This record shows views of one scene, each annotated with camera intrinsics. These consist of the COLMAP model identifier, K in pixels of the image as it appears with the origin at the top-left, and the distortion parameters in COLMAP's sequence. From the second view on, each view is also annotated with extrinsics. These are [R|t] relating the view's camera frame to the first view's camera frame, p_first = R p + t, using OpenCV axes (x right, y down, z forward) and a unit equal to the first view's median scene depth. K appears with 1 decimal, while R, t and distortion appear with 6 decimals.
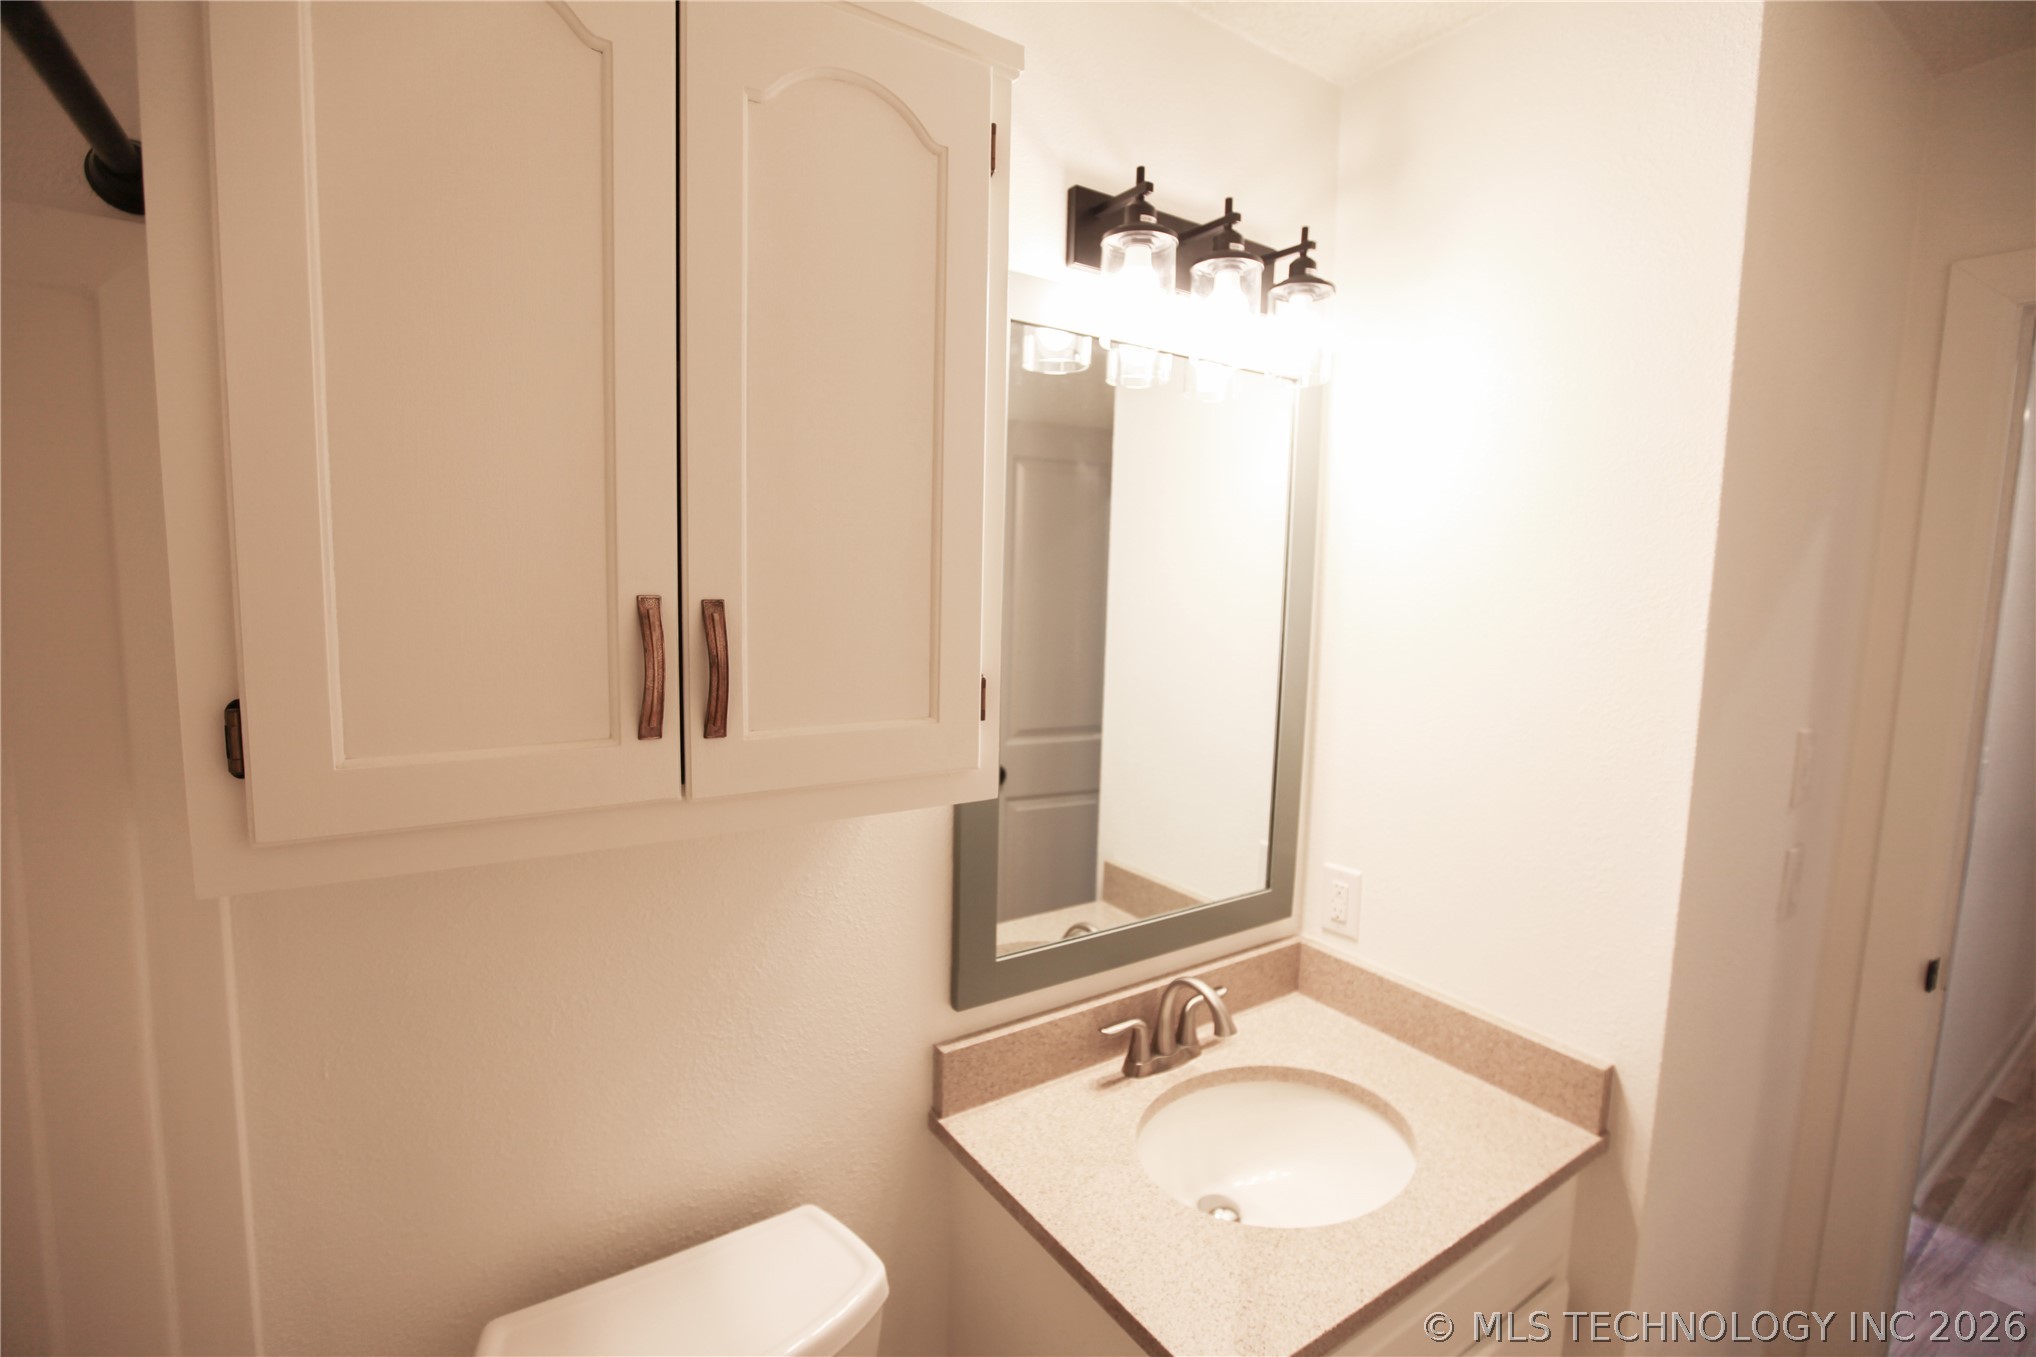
lens RADIAL K [[927.1, 0, 1014.4], [0, 927.1, 672.8], [0, 0, 1]] dist [-0.044044, 0.012261]
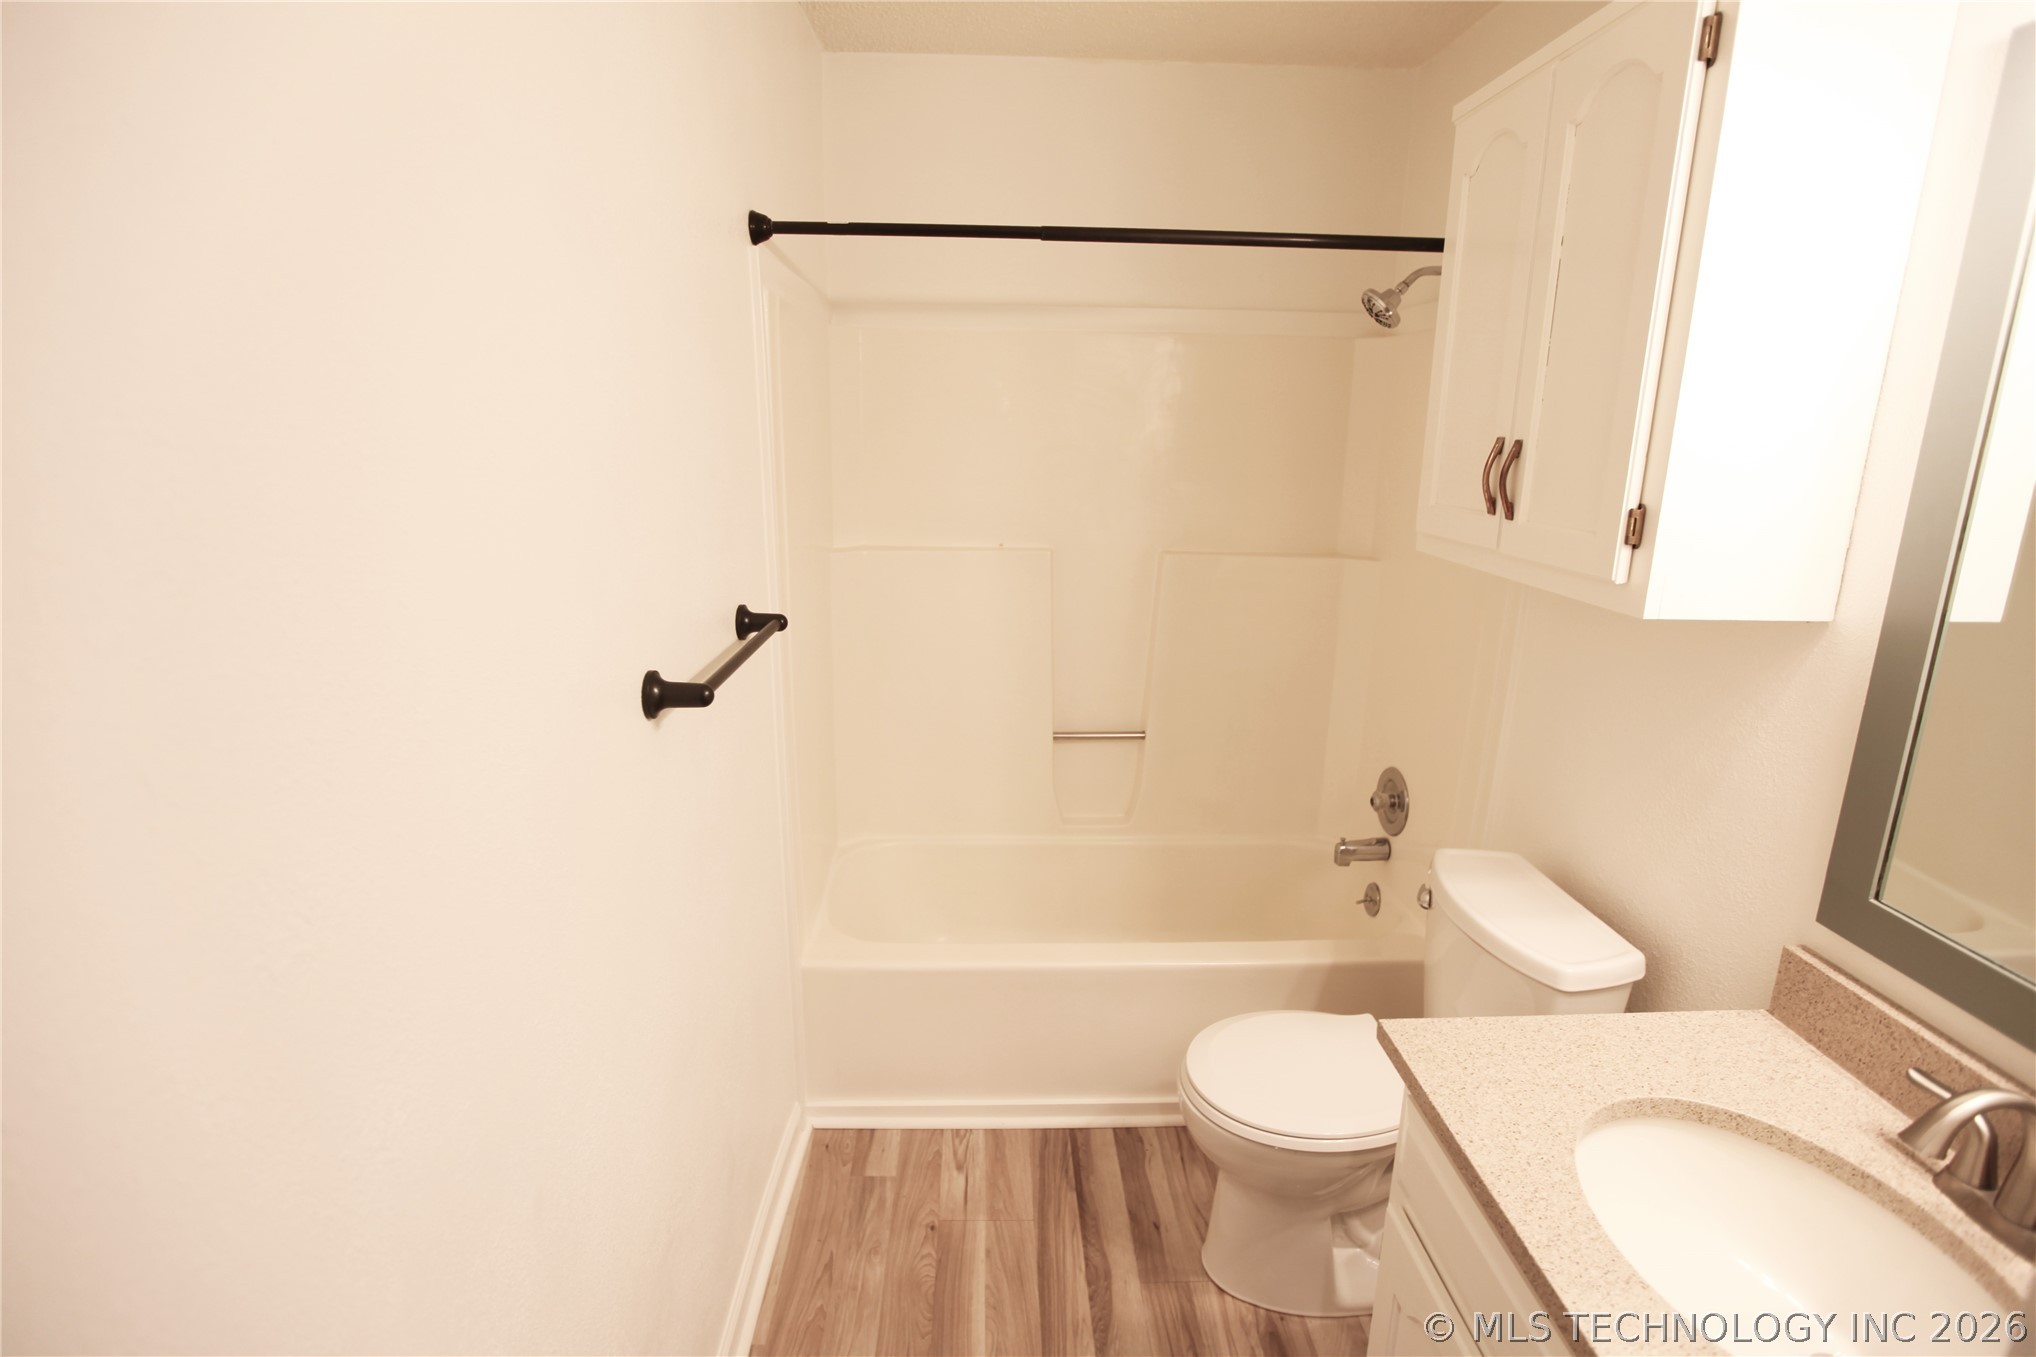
lens RADIAL K [[927.1, 0, 1018.0], [0, 927.1, 673.1], [0, 0, 1]] dist [-0.044044, 0.012261]
pose [[-0.533349, 0.188912, -0.824531, 1.014901], [-0.114336, 0.949698, 0.291549, -0.031041], [0.838132, 0.249771, -0.484921, 0.693887]]
